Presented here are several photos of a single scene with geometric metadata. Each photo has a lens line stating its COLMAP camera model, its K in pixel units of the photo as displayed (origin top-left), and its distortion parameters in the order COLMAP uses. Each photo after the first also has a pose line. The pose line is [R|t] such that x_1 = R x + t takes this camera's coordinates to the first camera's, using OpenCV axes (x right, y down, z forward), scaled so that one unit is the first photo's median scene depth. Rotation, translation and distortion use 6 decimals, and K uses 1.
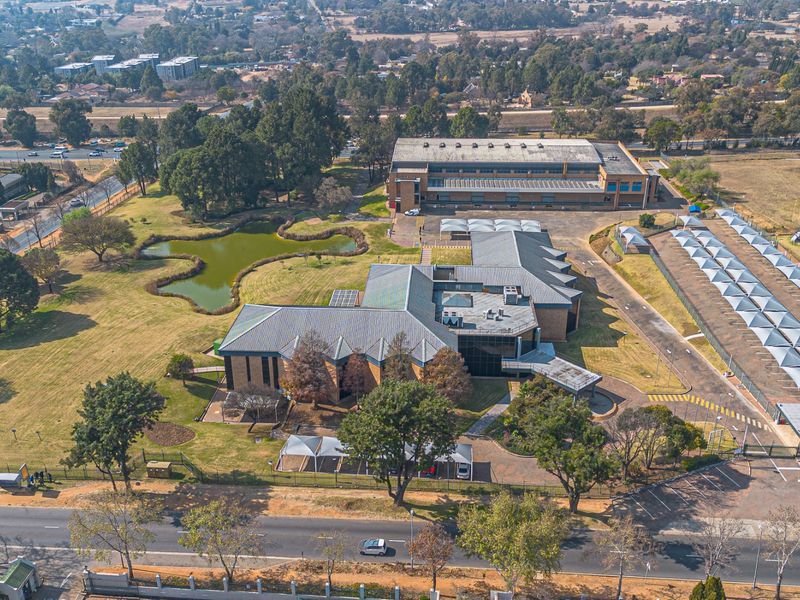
lens RADIAL K [[755.5, 0, 400.0], [0, 755.5, 300.0], [0, 0, 1]] dist [0.069718, -0.080533]
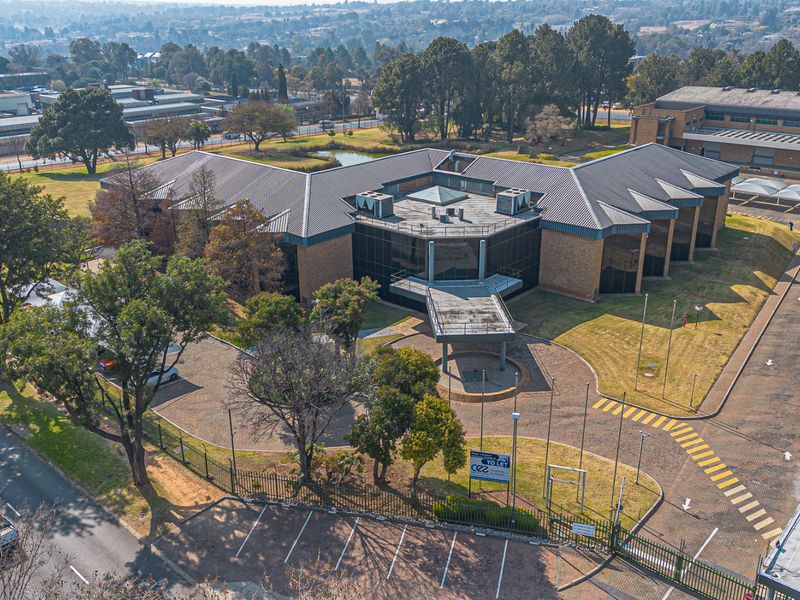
lens RADIAL K [[755.5, 0, 400.0], [0, 755.5, 300.0], [0, 0, 1]] dist [0.069718, -0.080533]
pose [[0.793446, 0.225434, -0.565353, 0.477279], [-0.249892, 0.967636, 0.035134, 0.078014], [0.554976, 0.113400, 0.824101, 0.514460]]
